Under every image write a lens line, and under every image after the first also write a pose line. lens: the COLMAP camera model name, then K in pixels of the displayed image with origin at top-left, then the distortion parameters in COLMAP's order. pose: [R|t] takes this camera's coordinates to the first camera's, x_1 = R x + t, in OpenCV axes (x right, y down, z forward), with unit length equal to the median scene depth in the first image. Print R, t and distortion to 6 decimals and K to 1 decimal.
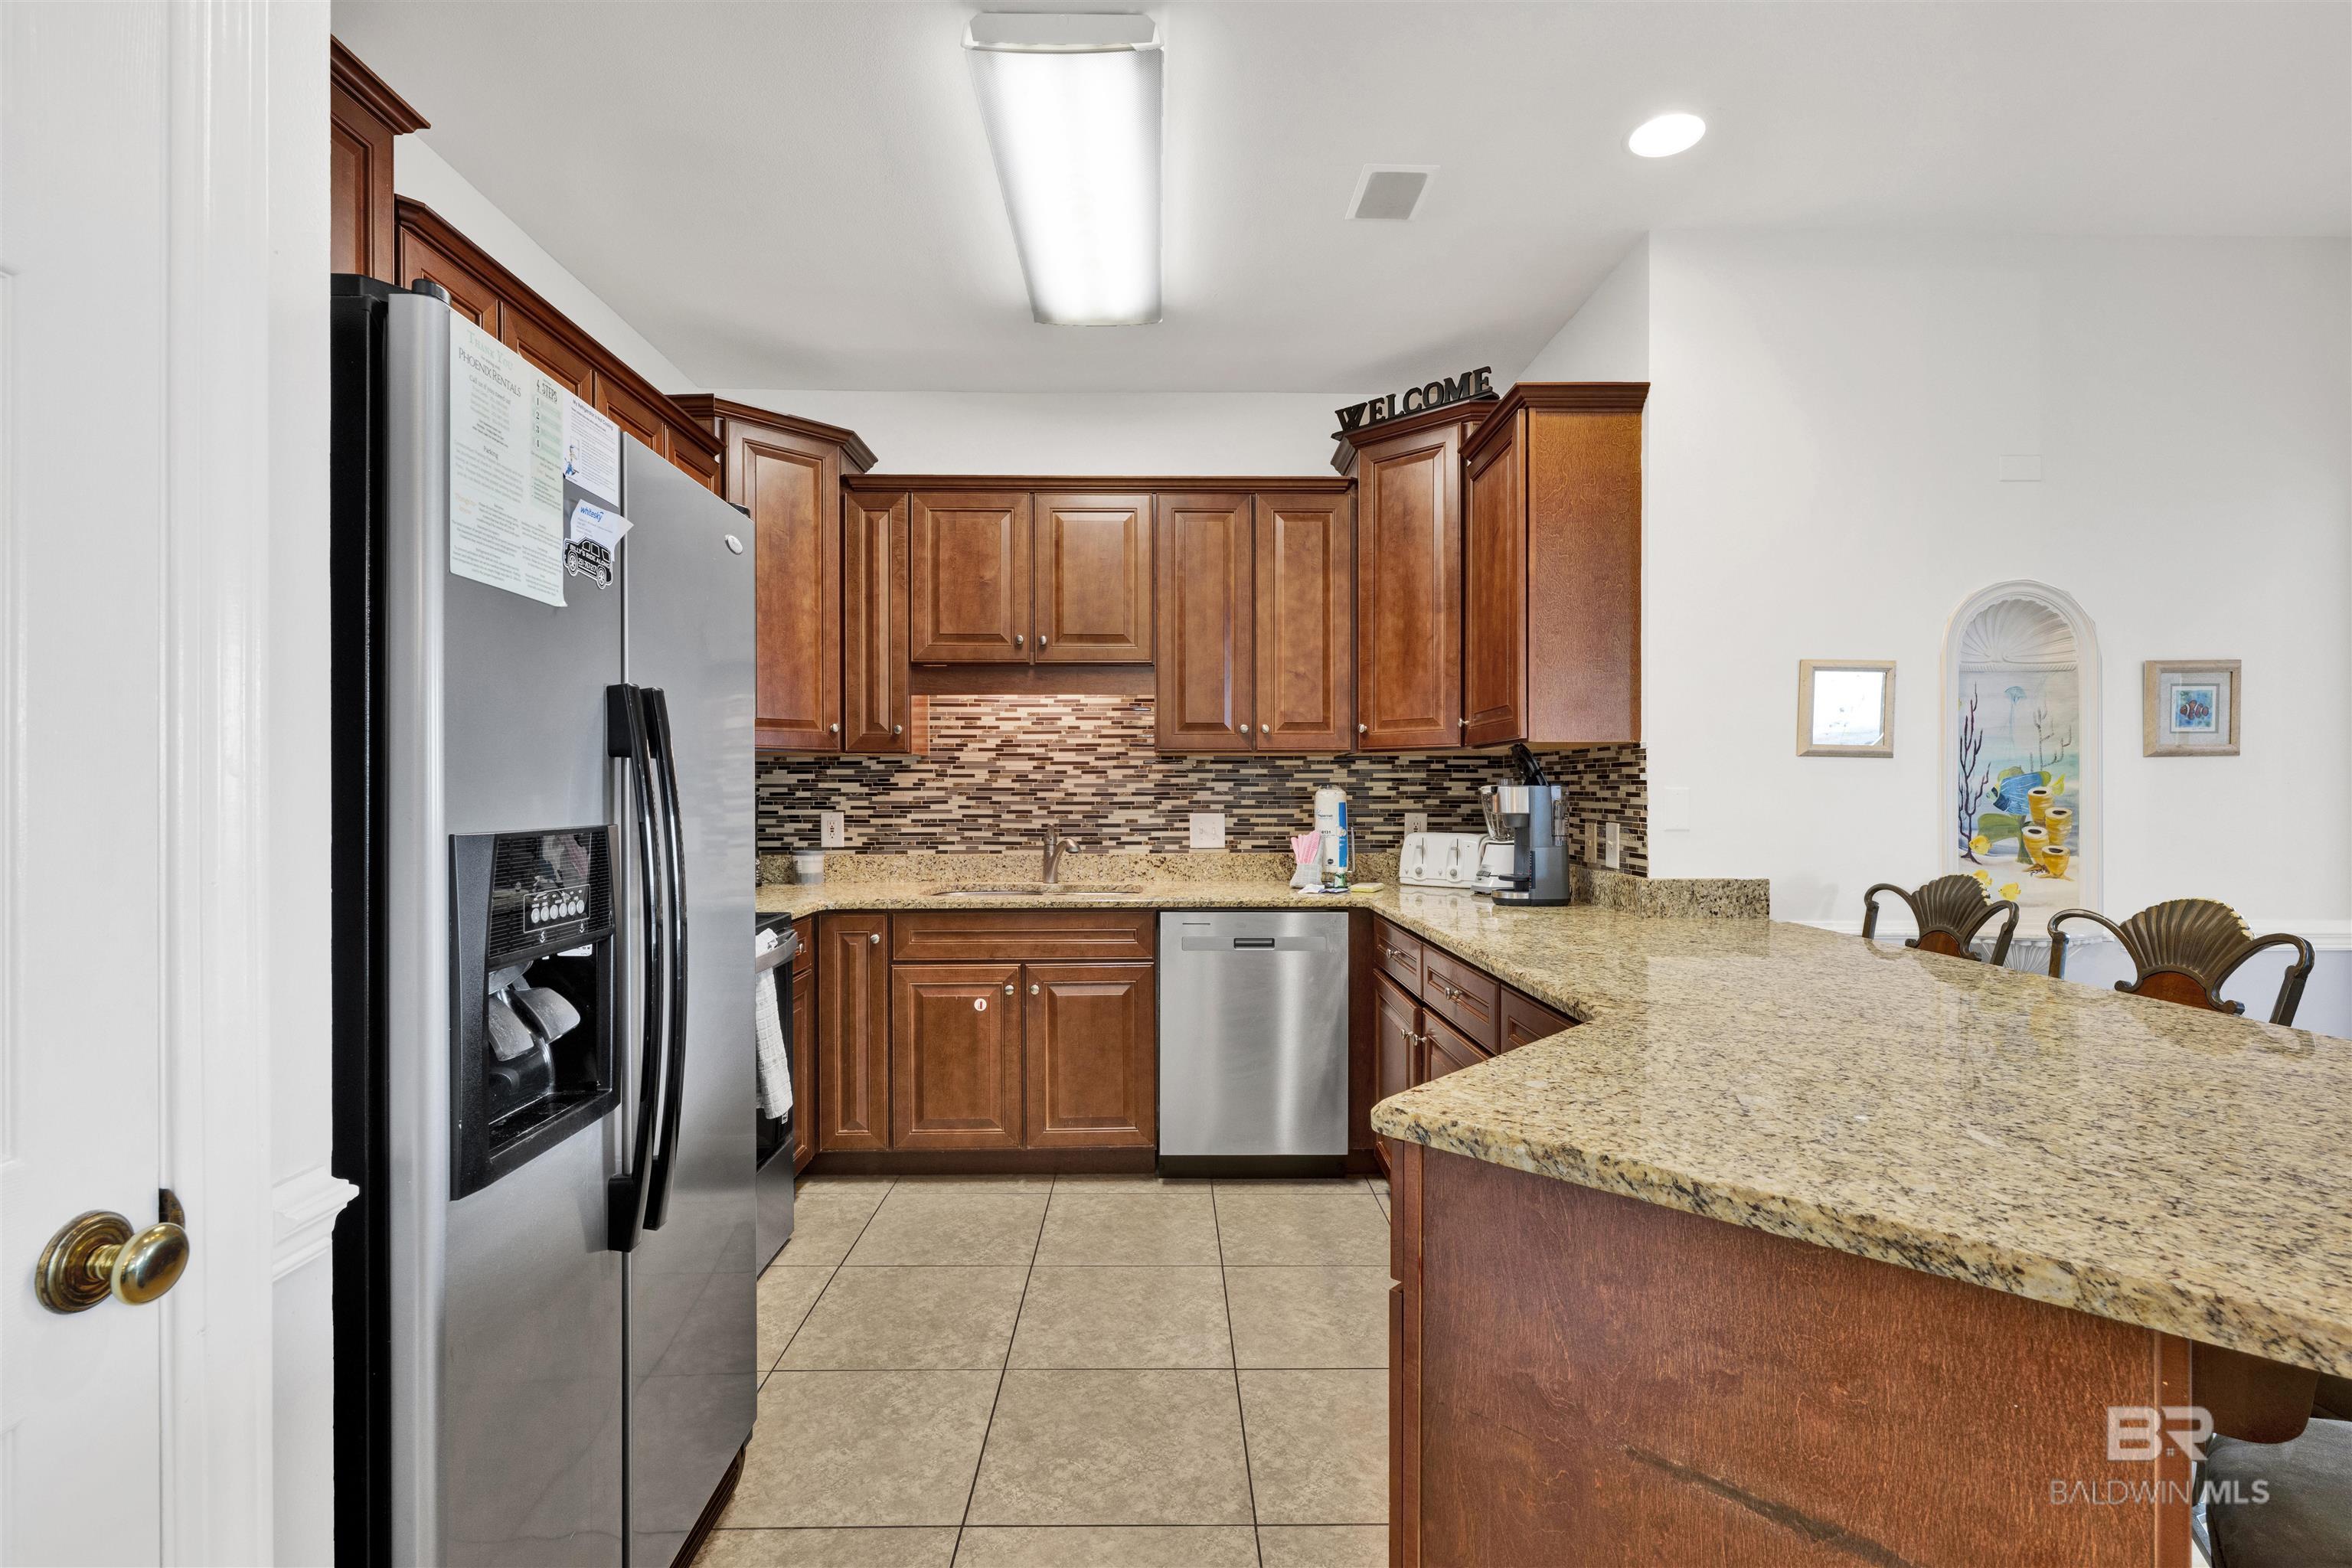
lens RADIAL K [[1083.2, 0, 1182.3], [0, 1083.2, 784.3], [0, 0, 1]] dist [-0.006922, -0.000974]
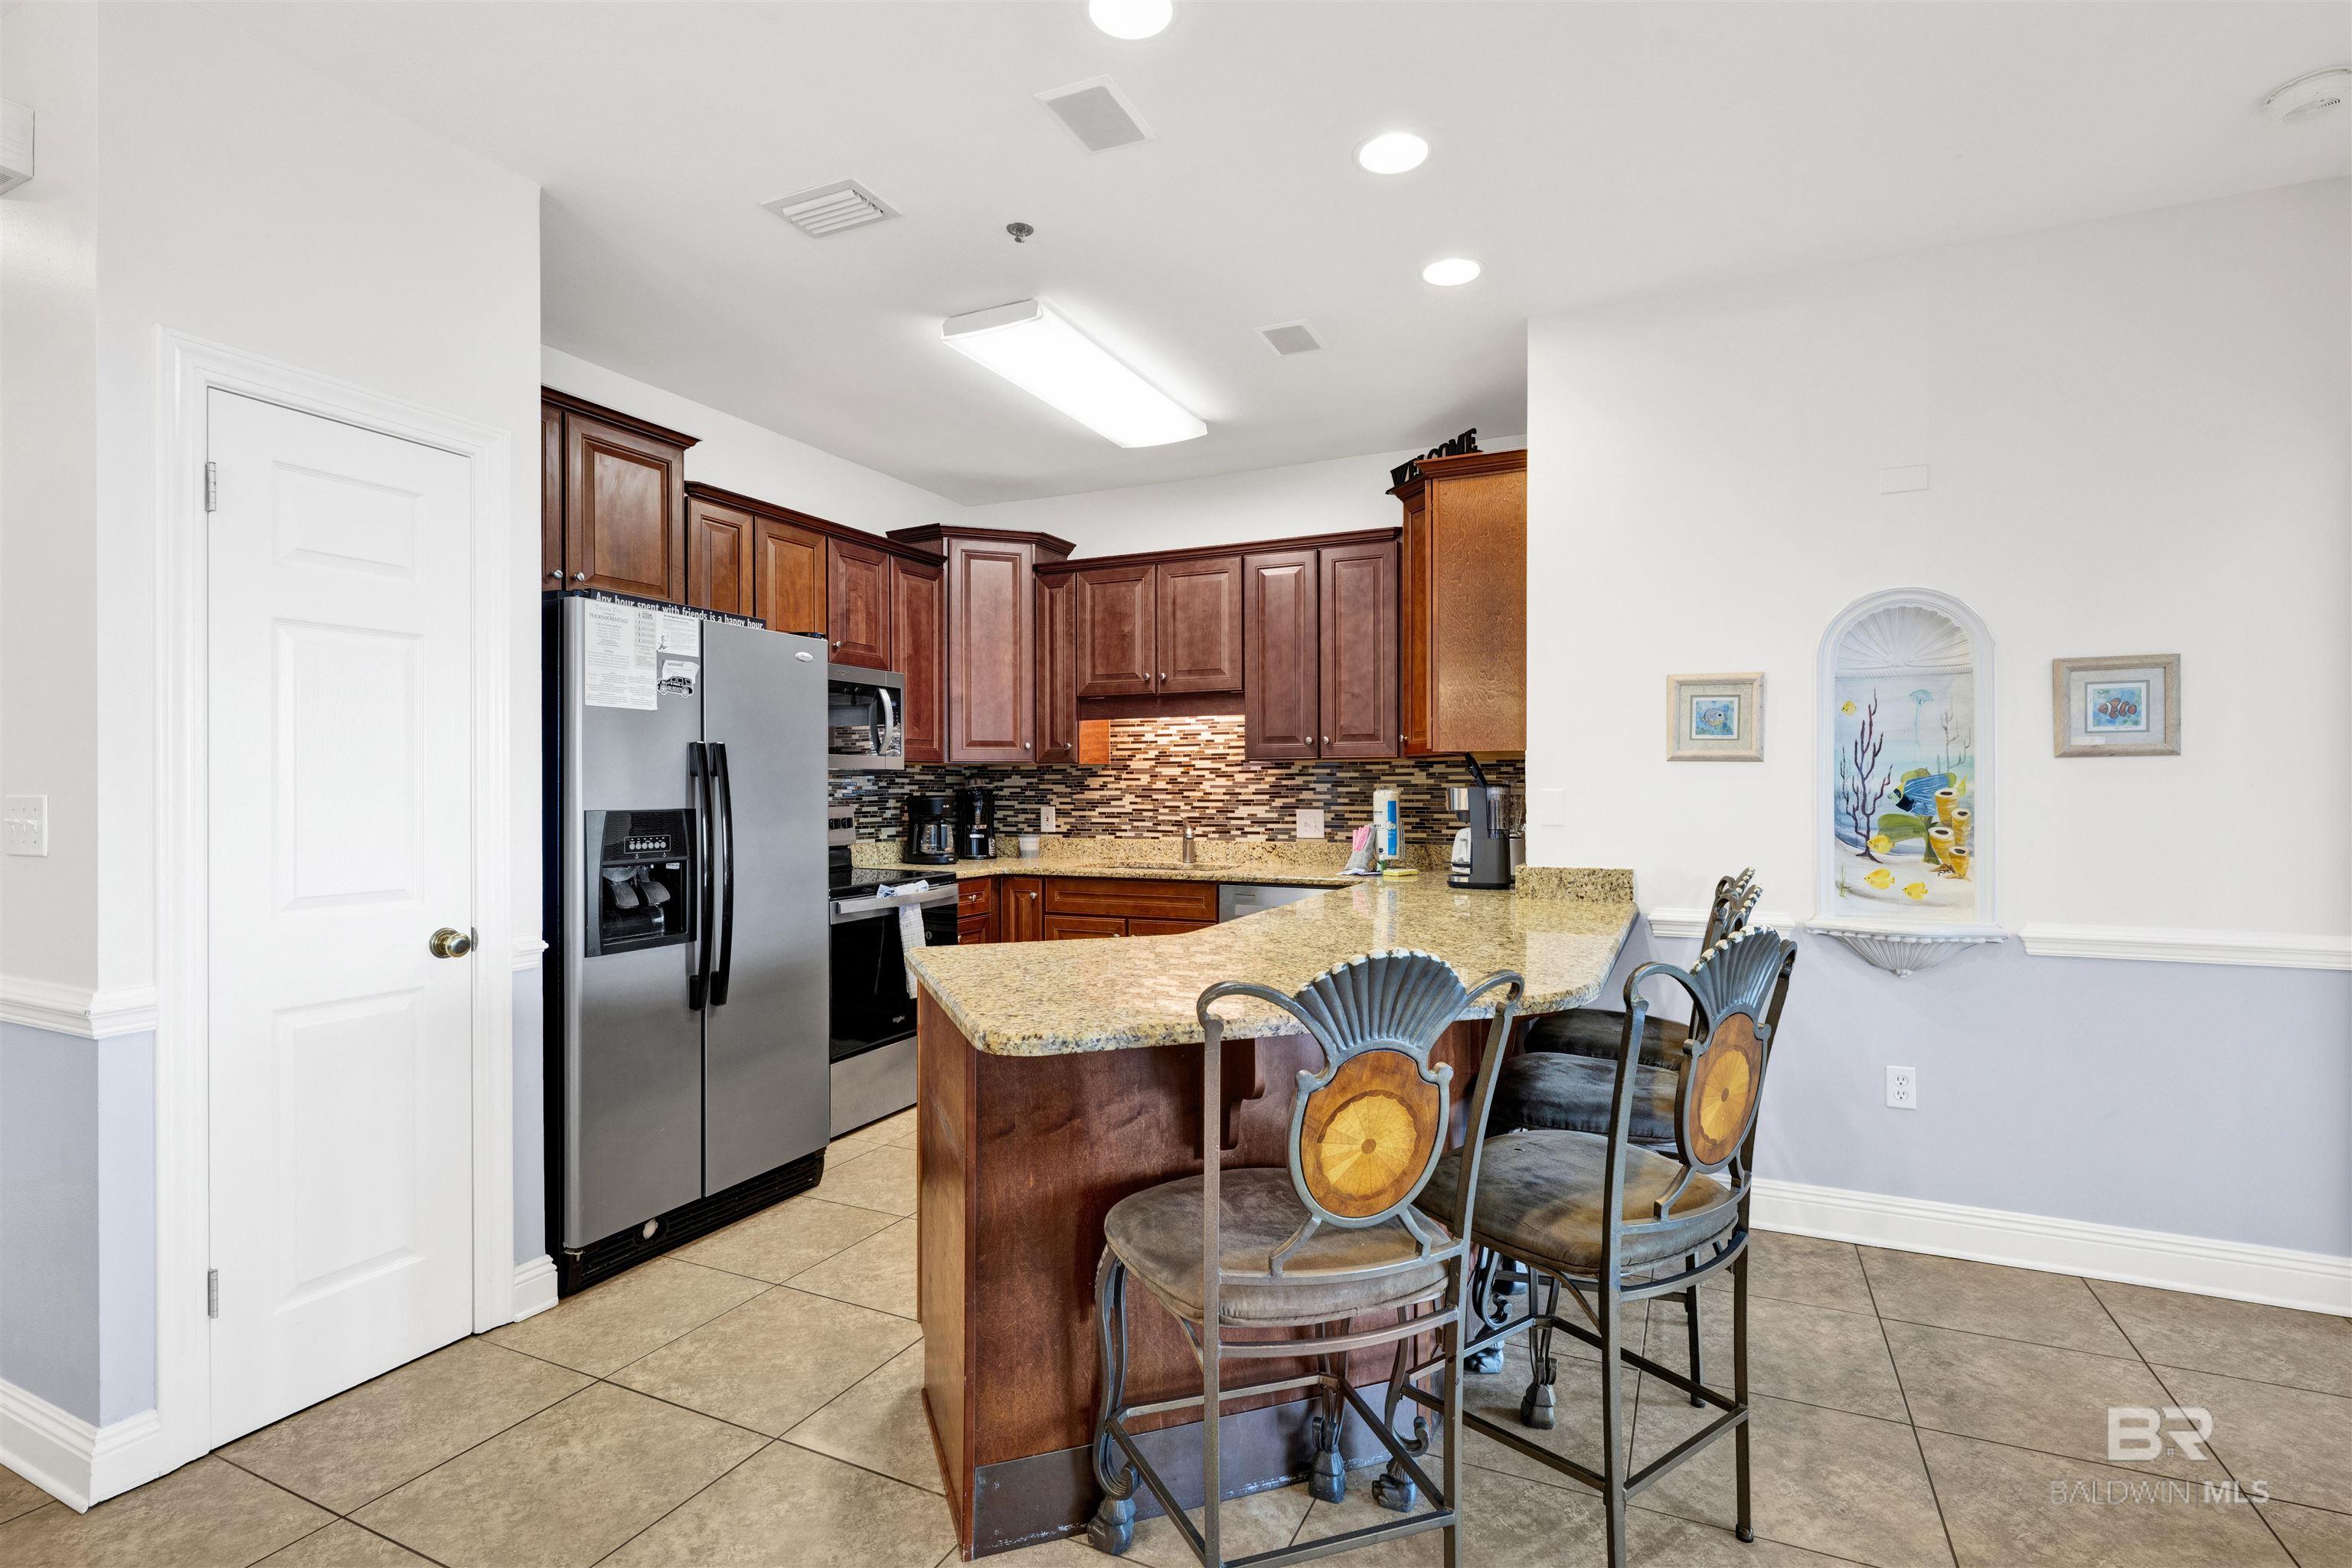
lens RADIAL K [[1083.2, 0, 1160.9], [0, 1083.2, 785.2], [0, 0, 1]] dist [-0.006922, -0.000974]
pose [[0.897051, -0.001903, -0.441923, 0.469620], [0.003031, 0.999994, 0.001846, -0.003575], [0.441917, -0.002995, 0.897051, -0.188796]]
